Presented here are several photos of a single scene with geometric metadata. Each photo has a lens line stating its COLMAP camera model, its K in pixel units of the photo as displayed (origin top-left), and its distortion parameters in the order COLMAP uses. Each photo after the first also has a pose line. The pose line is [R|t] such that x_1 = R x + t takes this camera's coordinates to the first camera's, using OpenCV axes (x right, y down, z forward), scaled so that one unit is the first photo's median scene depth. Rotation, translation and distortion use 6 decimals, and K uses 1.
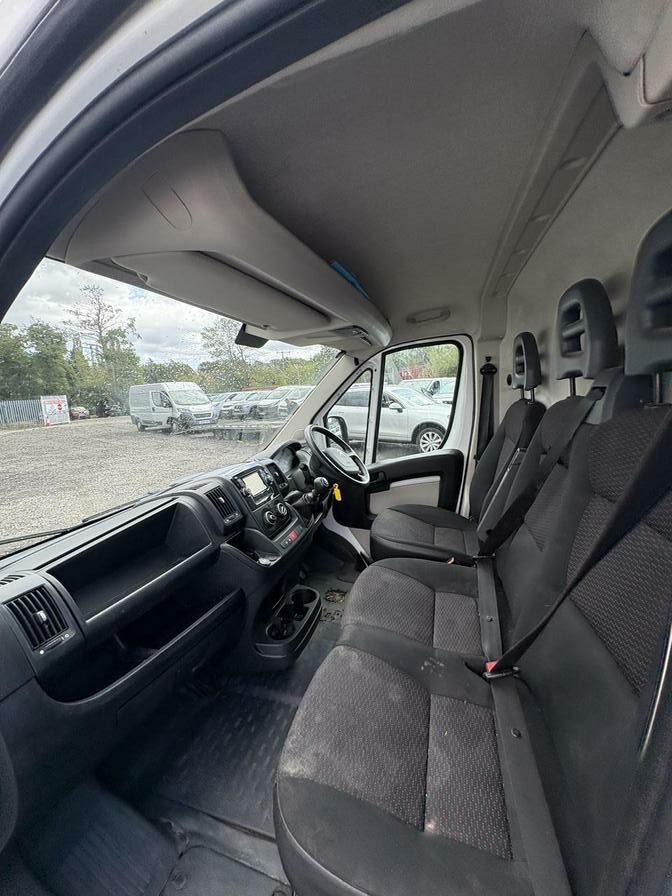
lens RADIAL K [[355.7, 0, 334.3], [0, 355.7, 445.8], [0, 0, 1]] dist [-0.001775, -0.000254]
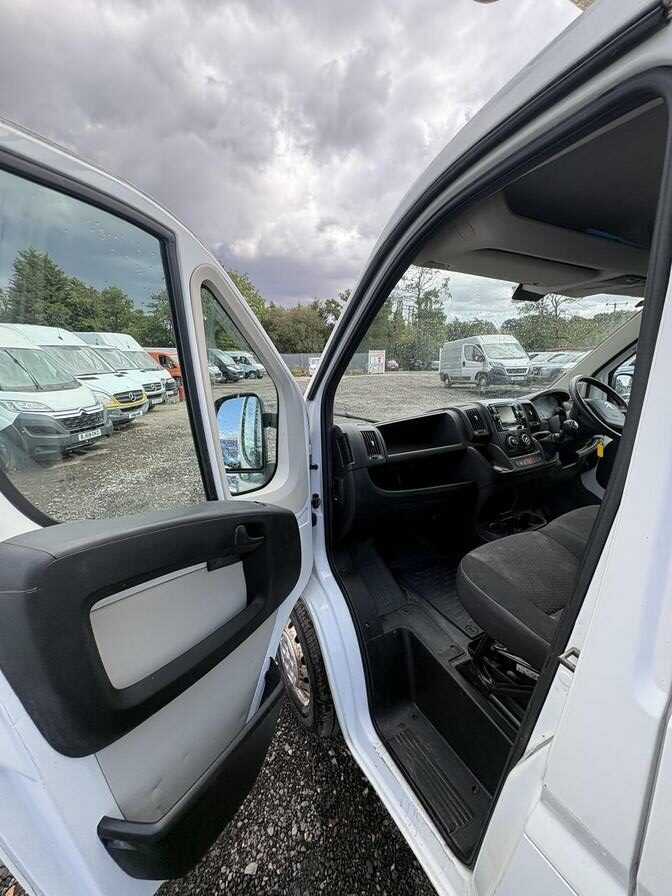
lens RADIAL K [[355.7, 0, 334.3], [0, 355.7, 445.8], [0, 0, 1]] dist [-0.001775, -0.000254]
pose [[0.711776, 0.211534, -0.669797, 0.200440], [-0.137109, 0.977074, 0.162875, 0.090563], [0.688895, -0.024095, 0.724461, -0.320855]]
